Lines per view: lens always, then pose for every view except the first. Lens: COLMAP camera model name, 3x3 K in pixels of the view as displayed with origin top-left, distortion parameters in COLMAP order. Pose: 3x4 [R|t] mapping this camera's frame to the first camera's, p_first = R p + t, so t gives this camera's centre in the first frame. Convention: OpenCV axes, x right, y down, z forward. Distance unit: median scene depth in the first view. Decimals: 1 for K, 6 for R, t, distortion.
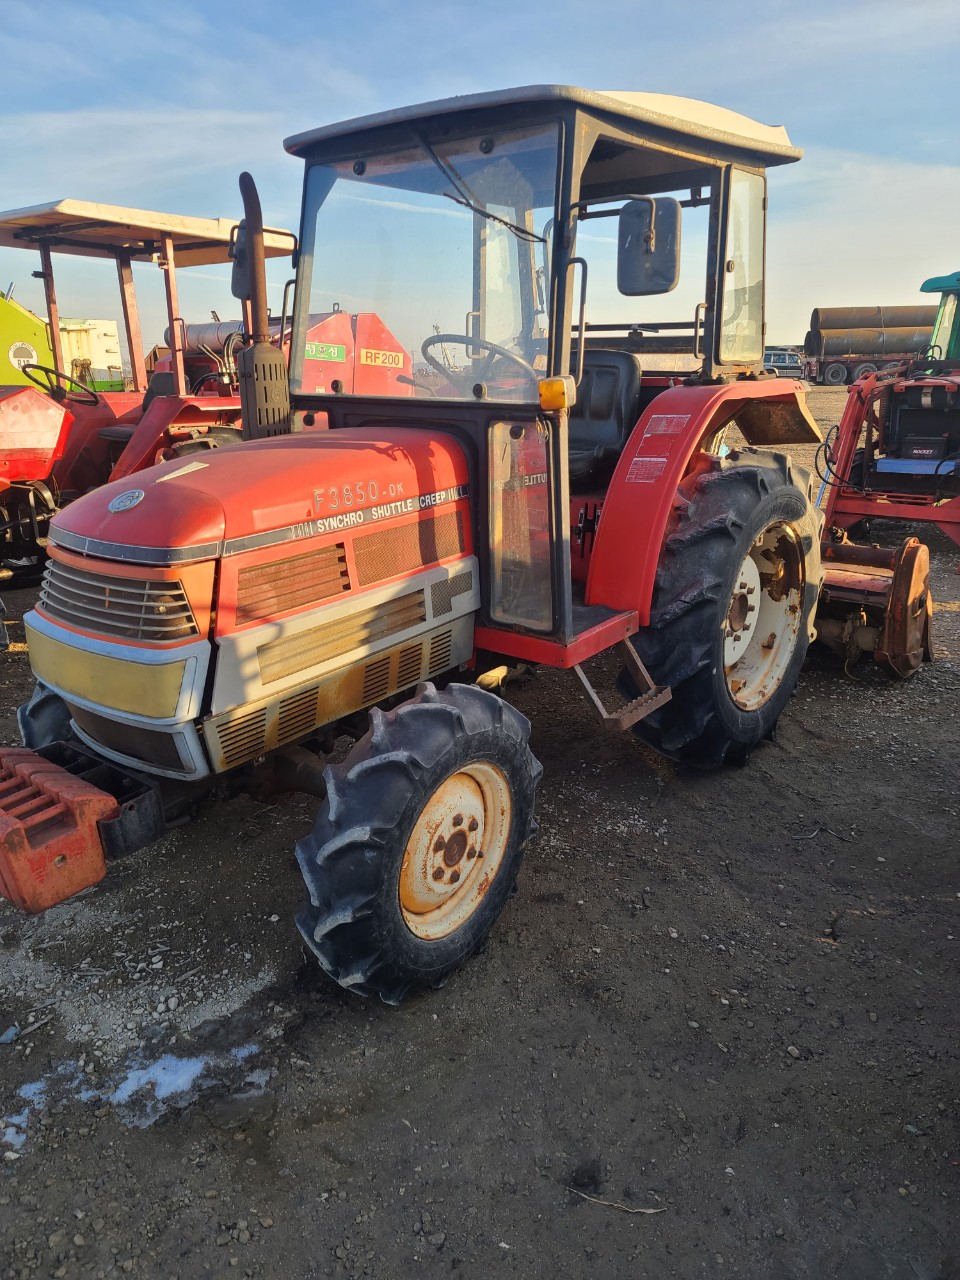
lens RADIAL K [[950.7, 0, 480.0], [0, 950.7, 640.0], [0, 0, 1]] dist [0.084490, -0.091405]
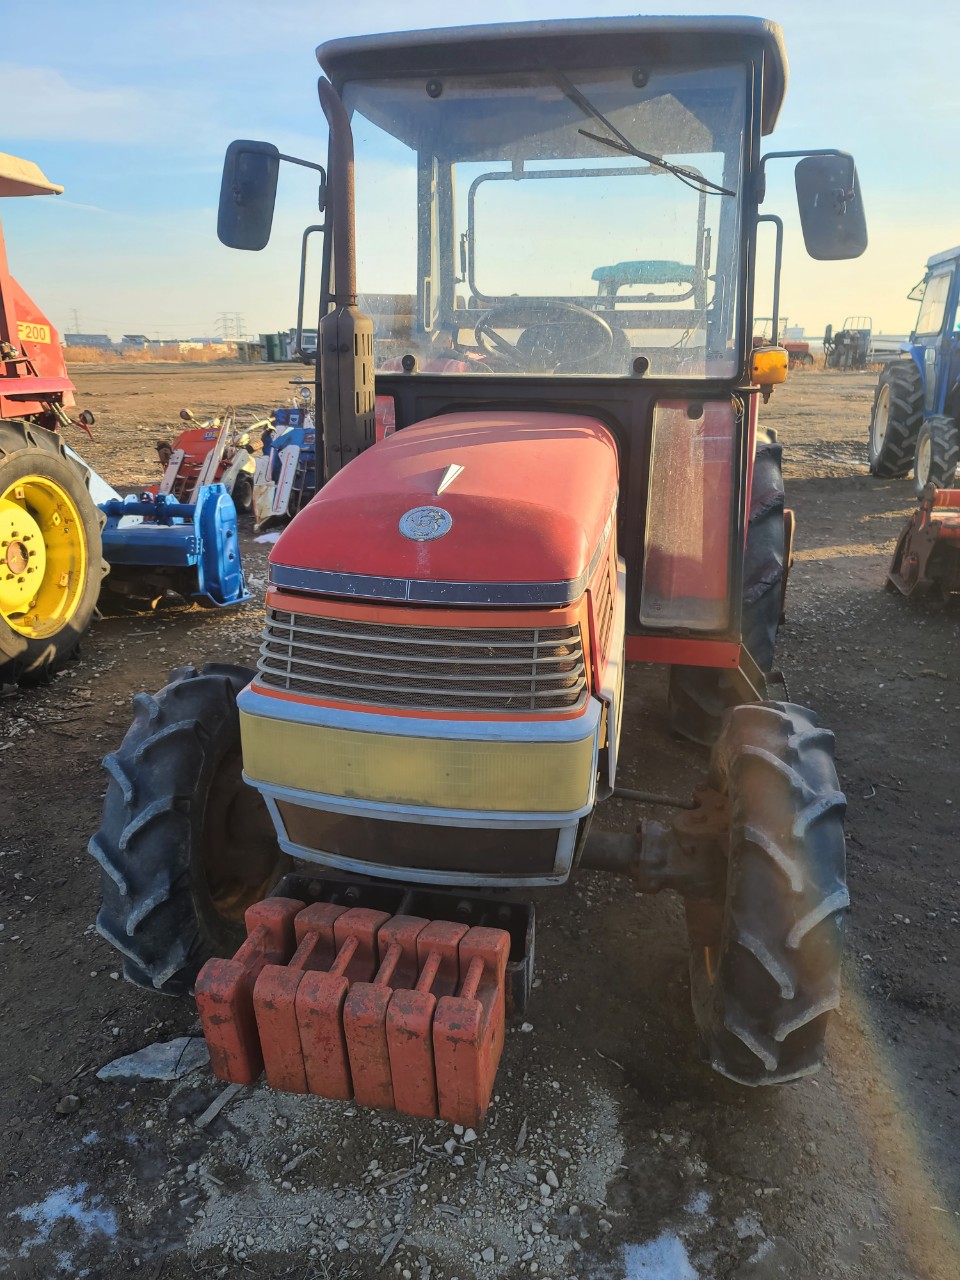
lens RADIAL K [[936.7, 0, 440.6], [0, 936.7, 644.7], [0, 0, 1]] dist [0.135361, -0.187813]
pose [[0.890153, -0.131820, 0.436178, -0.587912], [0.121818, 0.991243, 0.050963, -0.077490], [-0.439077, 0.007769, 0.898416, 0.314729]]
